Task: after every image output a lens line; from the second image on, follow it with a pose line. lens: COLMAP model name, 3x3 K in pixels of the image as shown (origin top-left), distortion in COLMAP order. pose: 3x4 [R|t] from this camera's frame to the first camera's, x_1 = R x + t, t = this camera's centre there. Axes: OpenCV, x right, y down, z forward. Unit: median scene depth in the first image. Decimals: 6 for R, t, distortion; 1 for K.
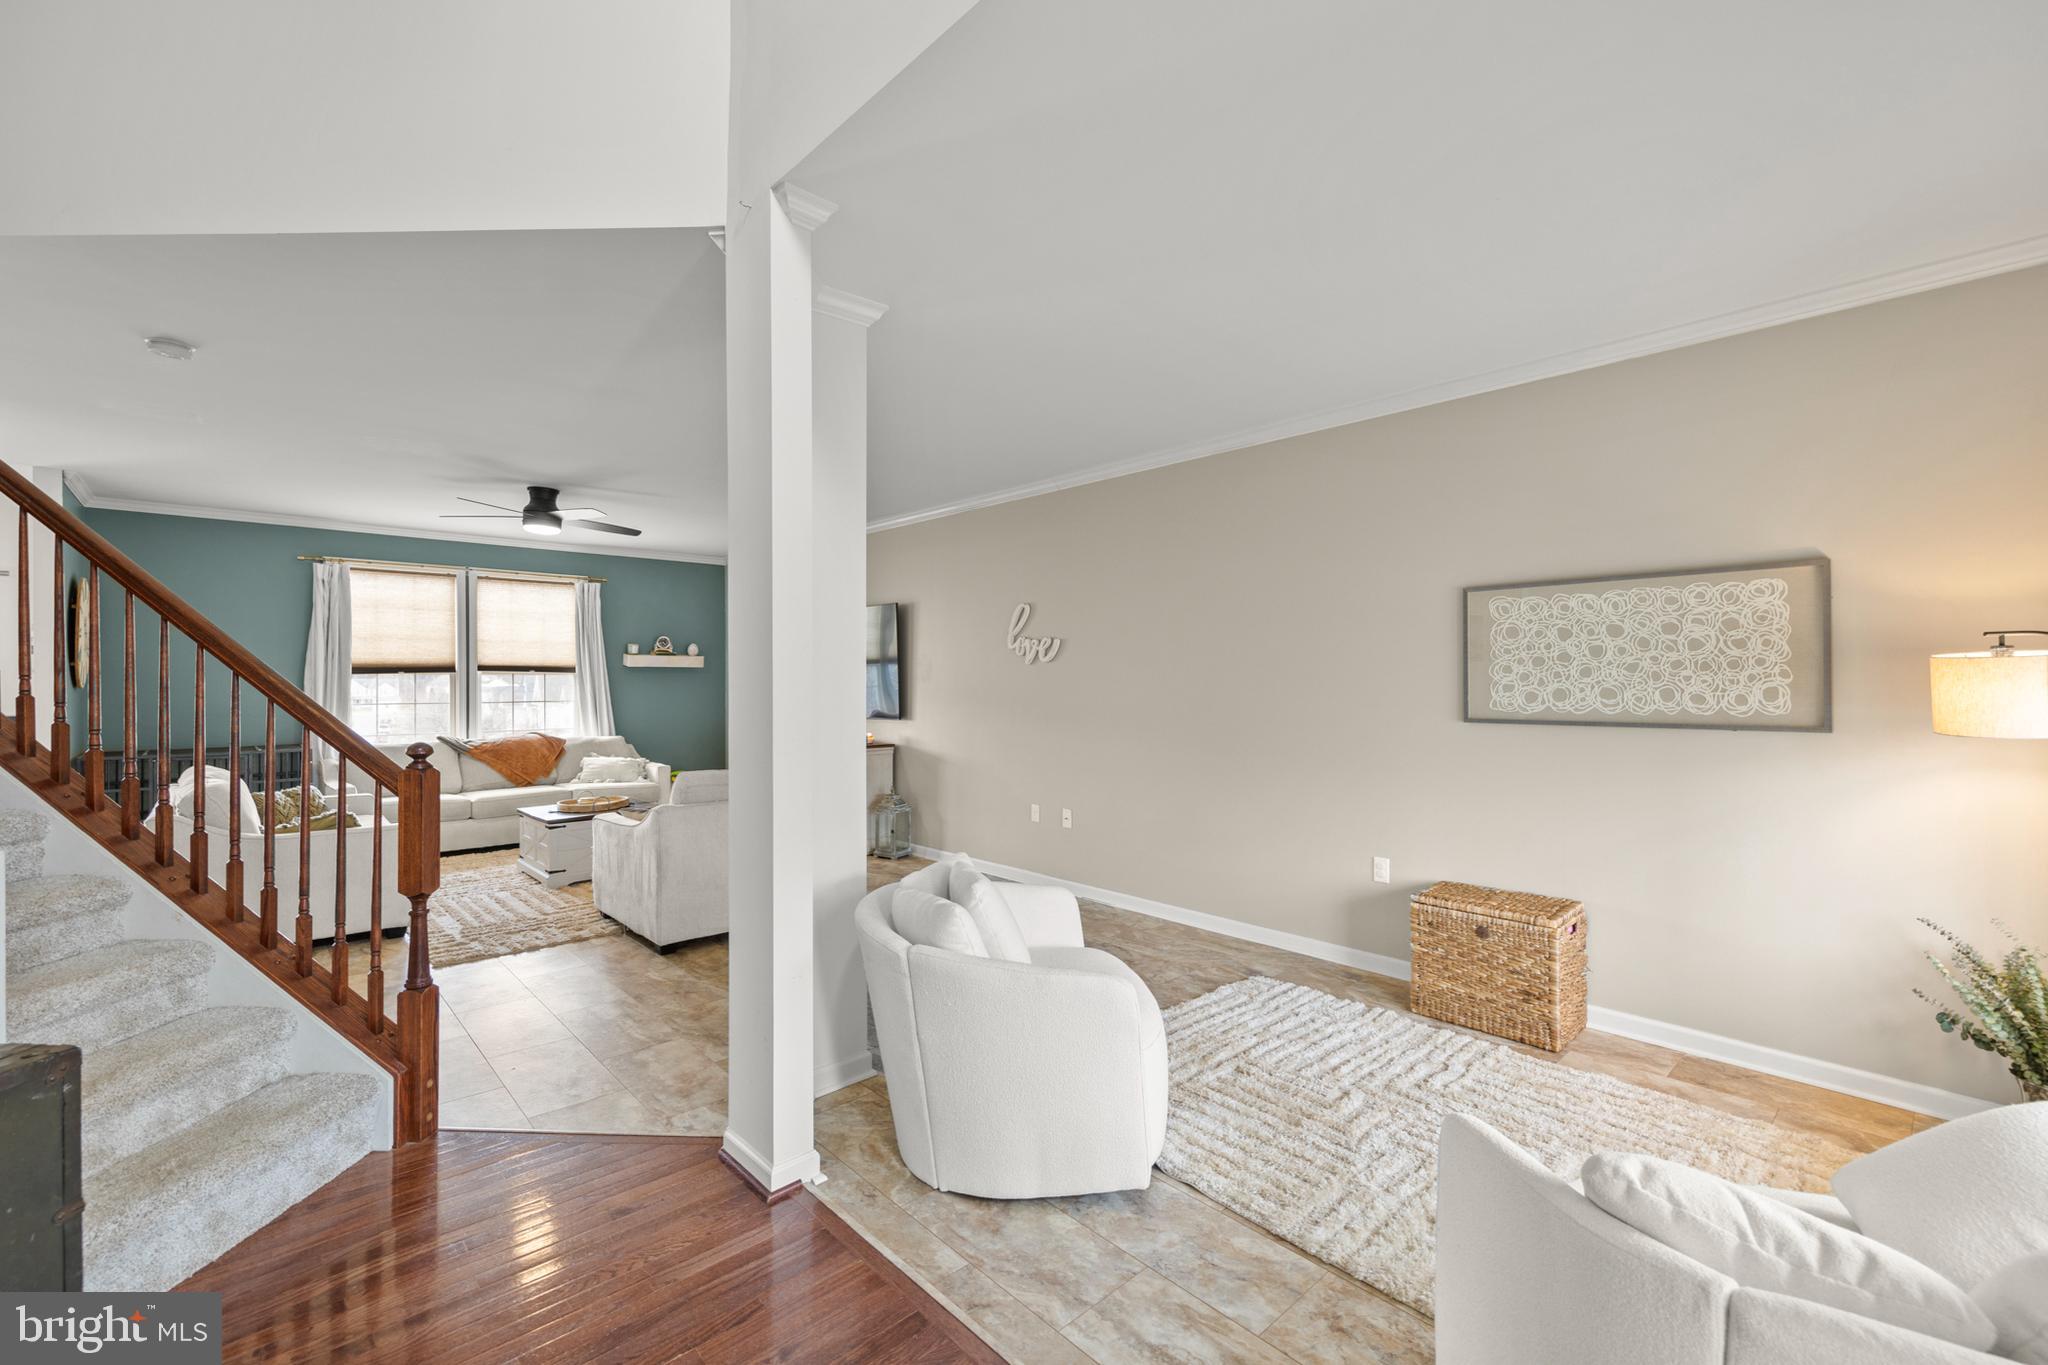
lens RADIAL K [[887.3, 0, 1023.4], [0, 887.3, 686.6], [0, 0, 1]] dist [0.007192, -0.000262]
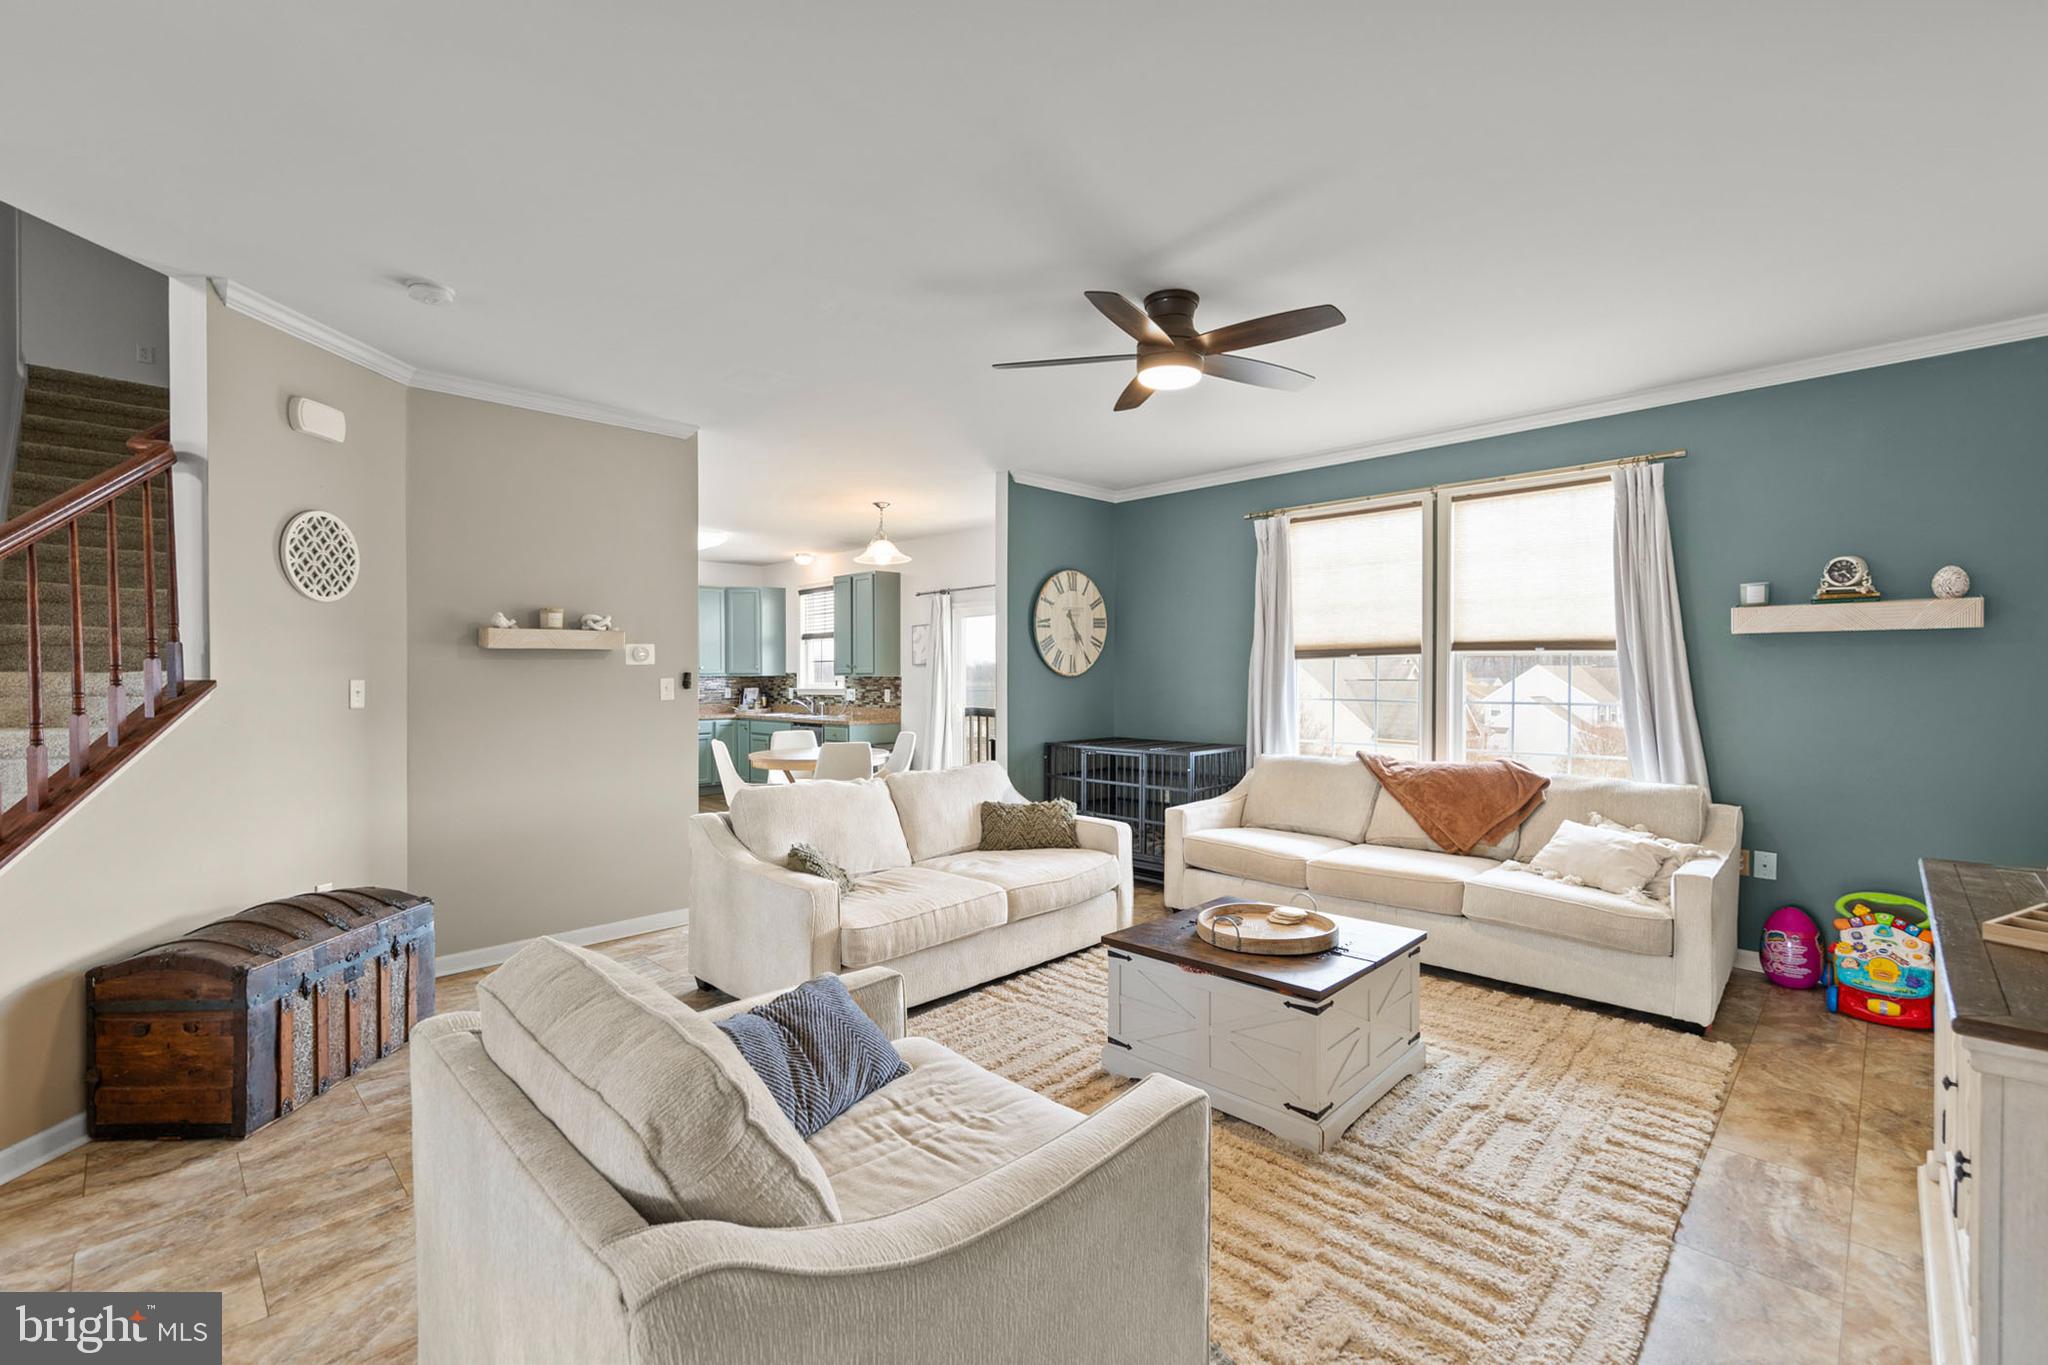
lens RADIAL K [[887.3, 0, 1022.5], [0, 887.3, 670.6], [0, 0, 1]] dist [0.007192, -0.000262]
pose [[0.044726, -0.000196, -0.998999, -0.014403], [-0.004797, 0.999988, -0.000411, -0.002732], [0.998988, 0.004811, 0.044725, 0.688315]]
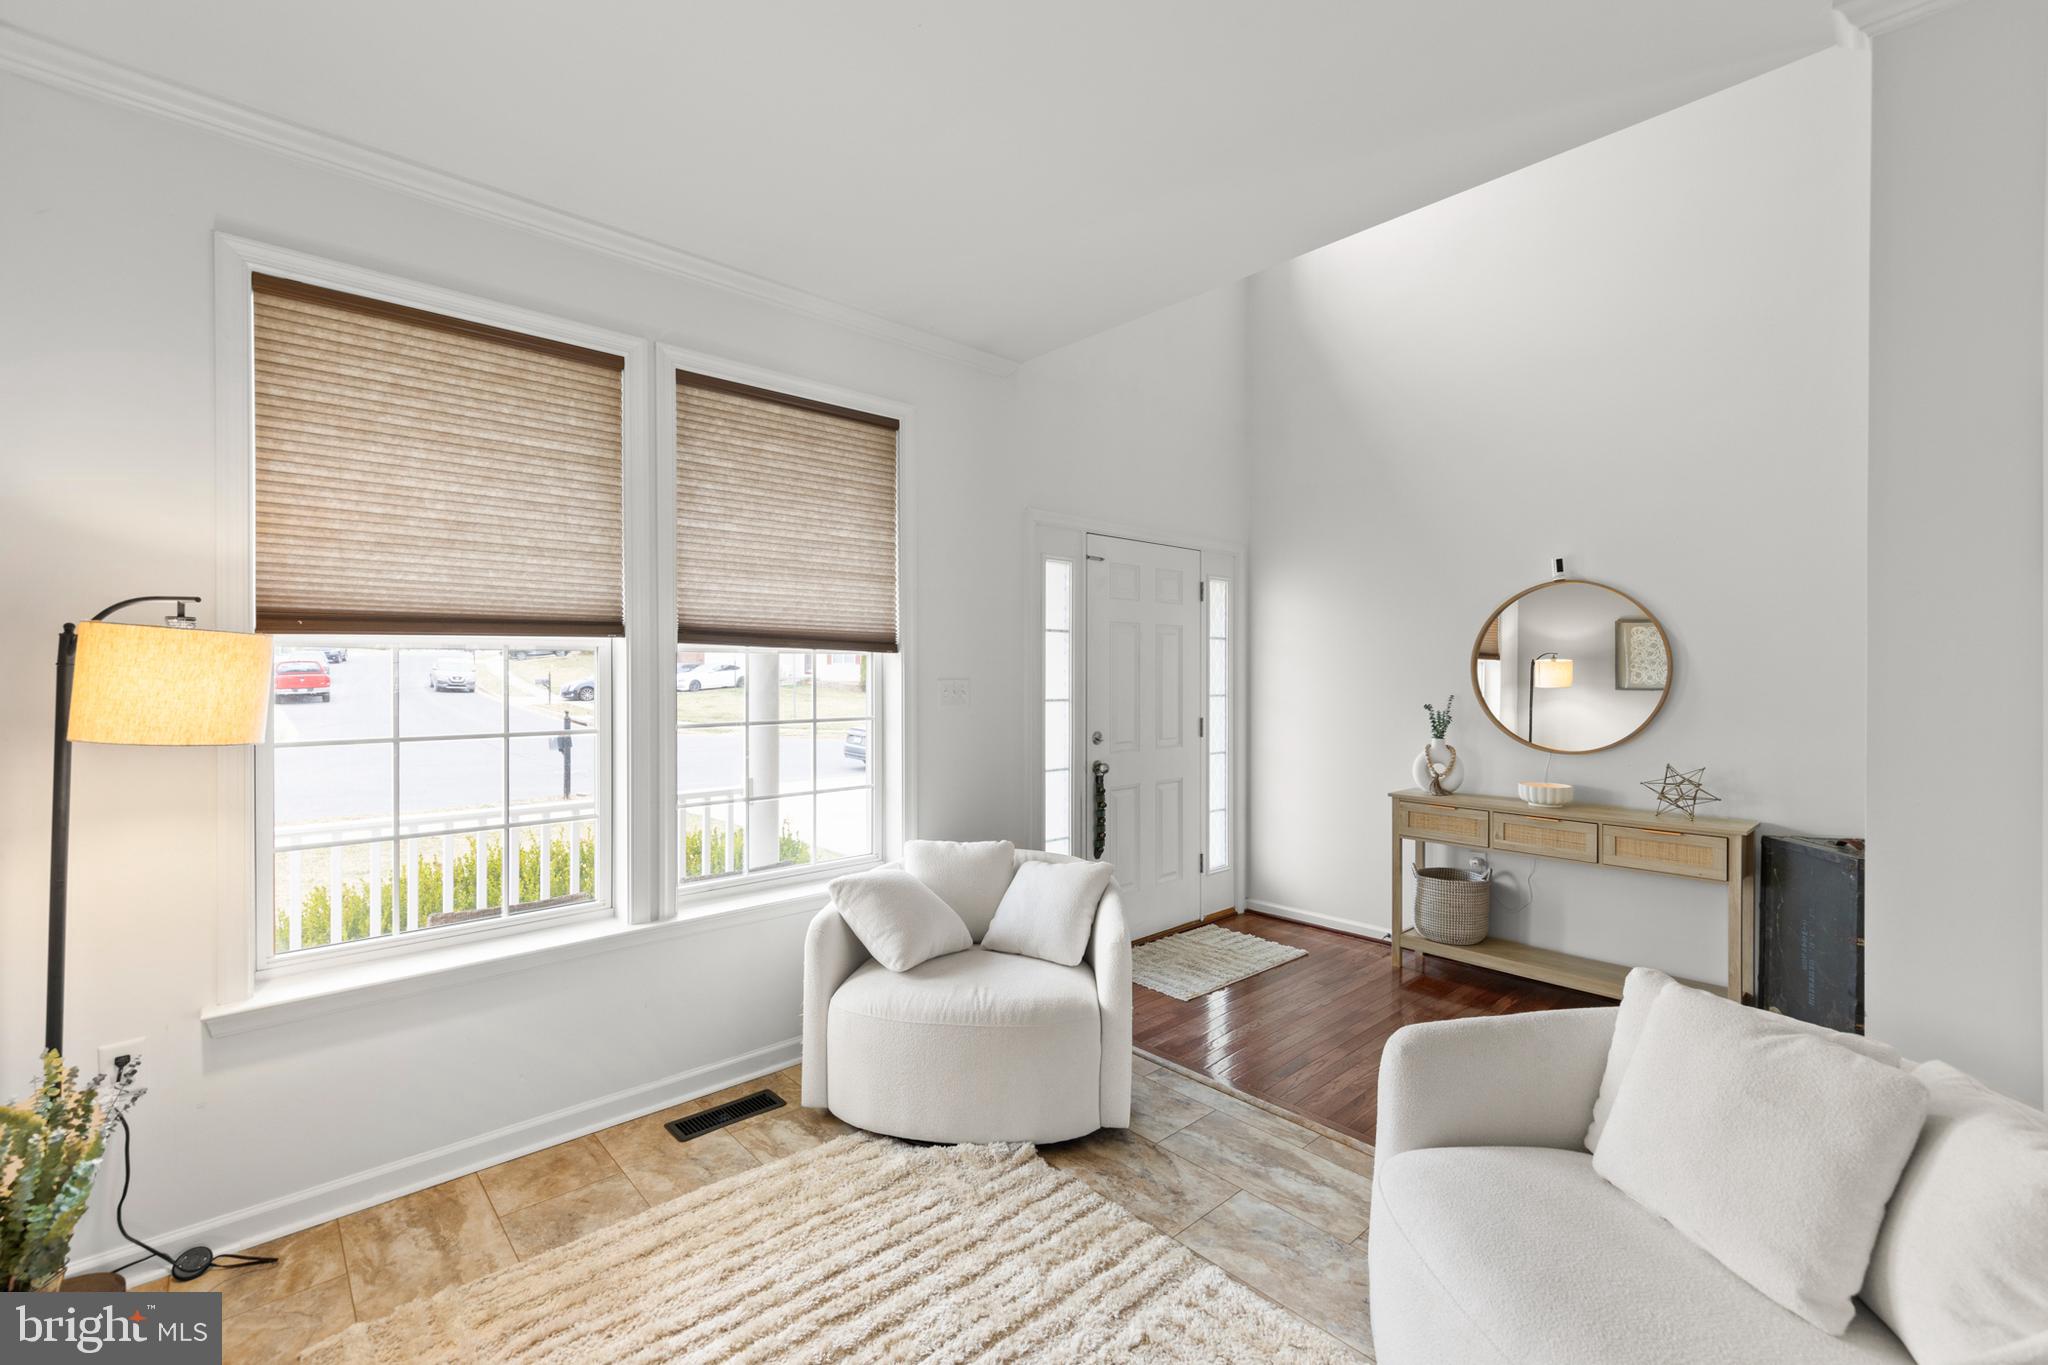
lens RADIAL K [[887.3, 0, 1033.6], [0, 887.3, 669.7], [0, 0, 1]] dist [0.007192, -0.000262]
pose [[-0.999965, -0.001636, -0.008252, 0.138824], [-0.001696, 0.999972, 0.007256, -0.003426], [0.008240, 0.007270, -0.999940, 0.547258]]
